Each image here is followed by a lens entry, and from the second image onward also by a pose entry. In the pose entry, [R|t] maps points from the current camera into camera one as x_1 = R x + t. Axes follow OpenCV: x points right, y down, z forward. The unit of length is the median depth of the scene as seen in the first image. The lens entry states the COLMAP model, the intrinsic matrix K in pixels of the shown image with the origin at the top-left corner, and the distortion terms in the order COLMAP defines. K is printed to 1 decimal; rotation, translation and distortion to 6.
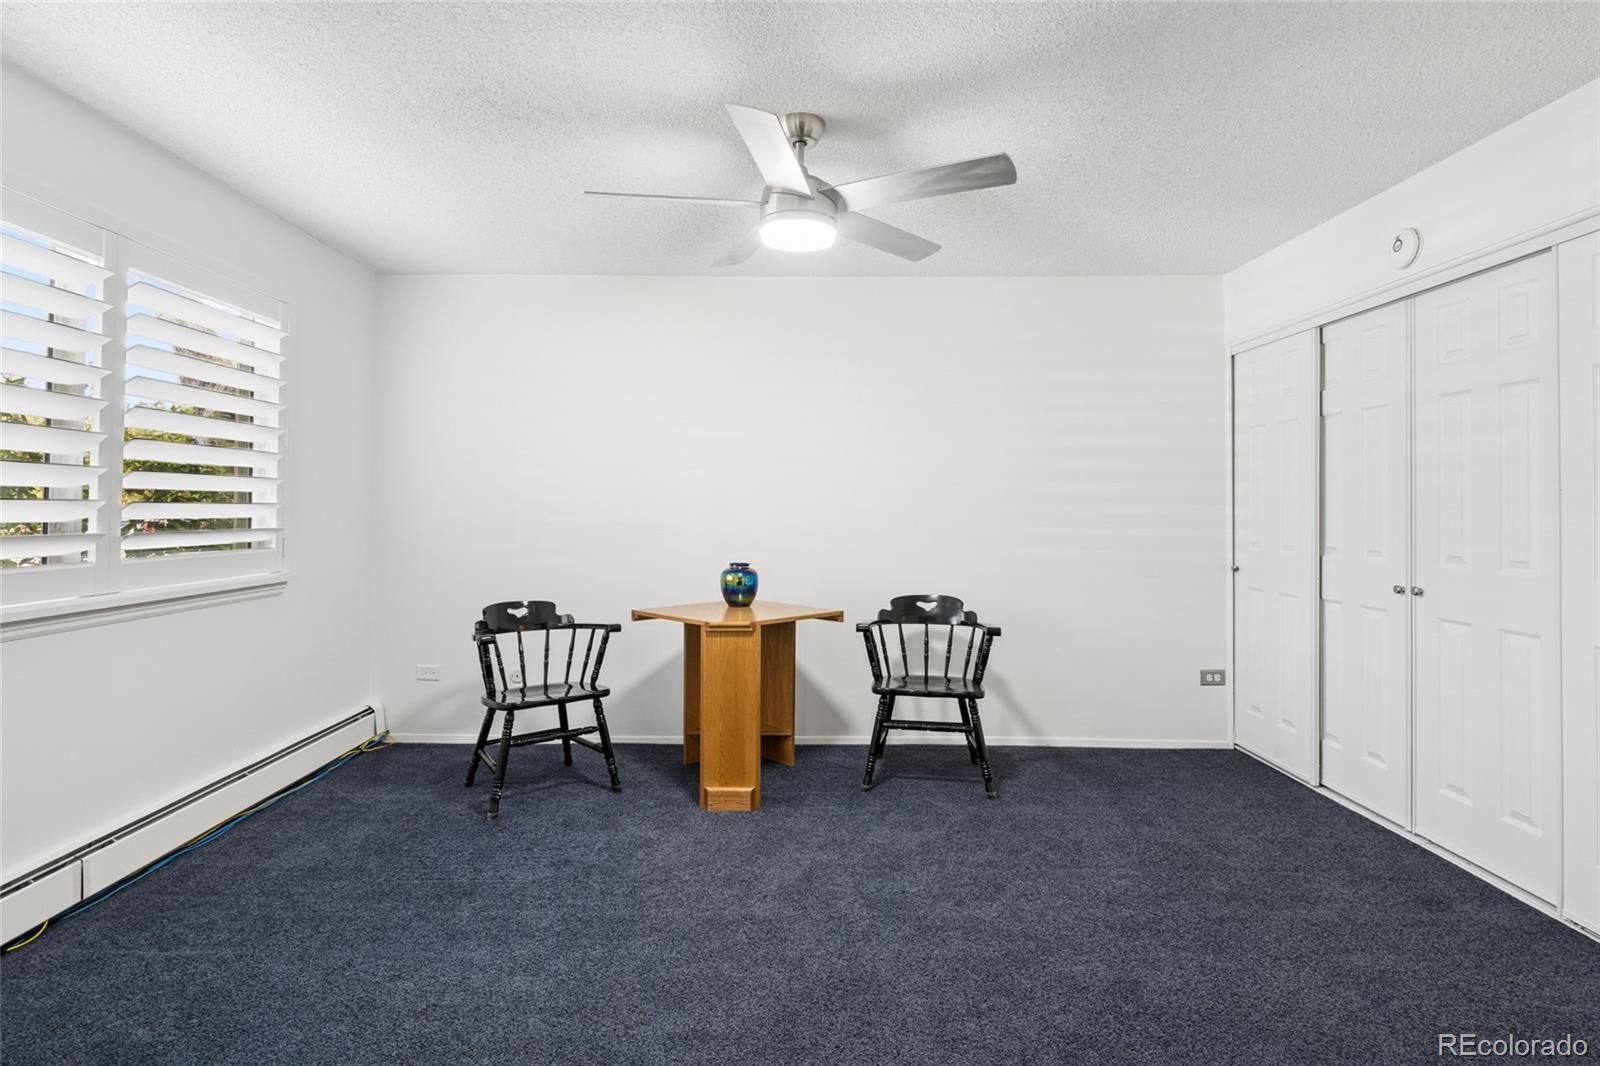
lens RADIAL K [[794.1, 0, 776.6], [0, 794.1, 519.1], [0, 0, 1]] dist [-0.000394, 0.000730]
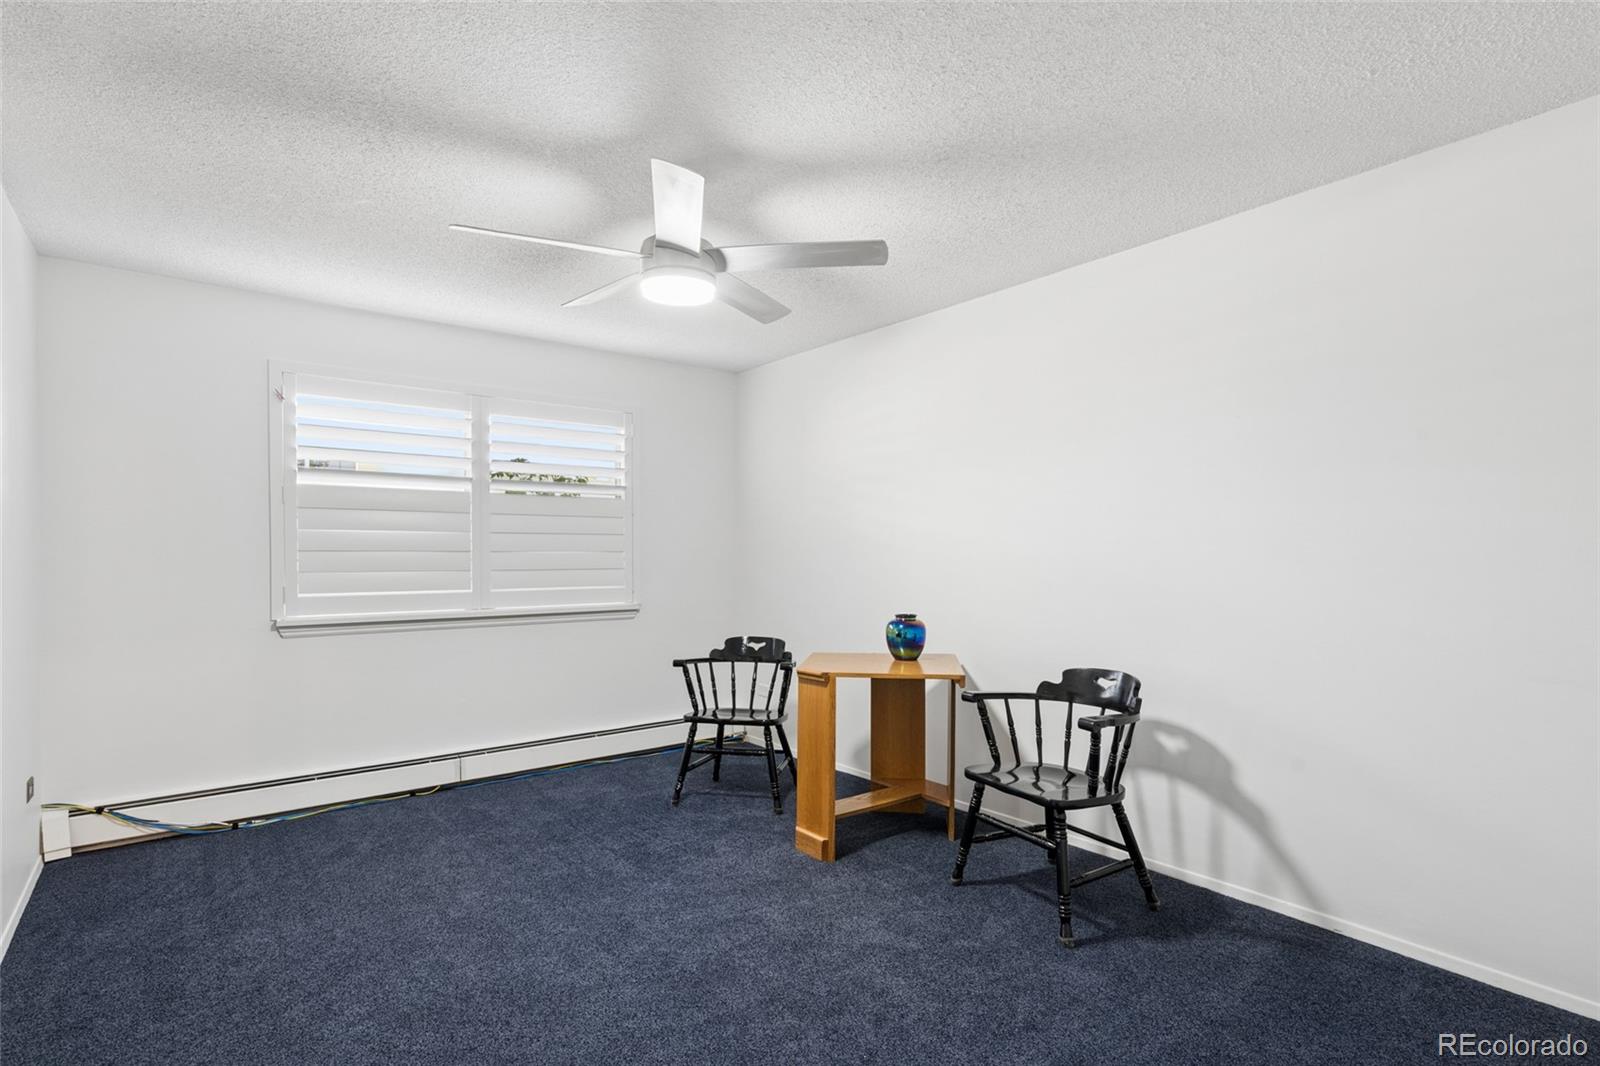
lens RADIAL K [[780.5, 0, 801.7], [0, 780.5, 569.9], [0, 0, 1]] dist [0.003129, 0.000517]
pose [[0.644657, 0.012544, -0.764369, 0.648459], [-0.008368, 0.999921, 0.009352, -0.007428], [0.764426, 0.000367, 0.644711, 0.322399]]
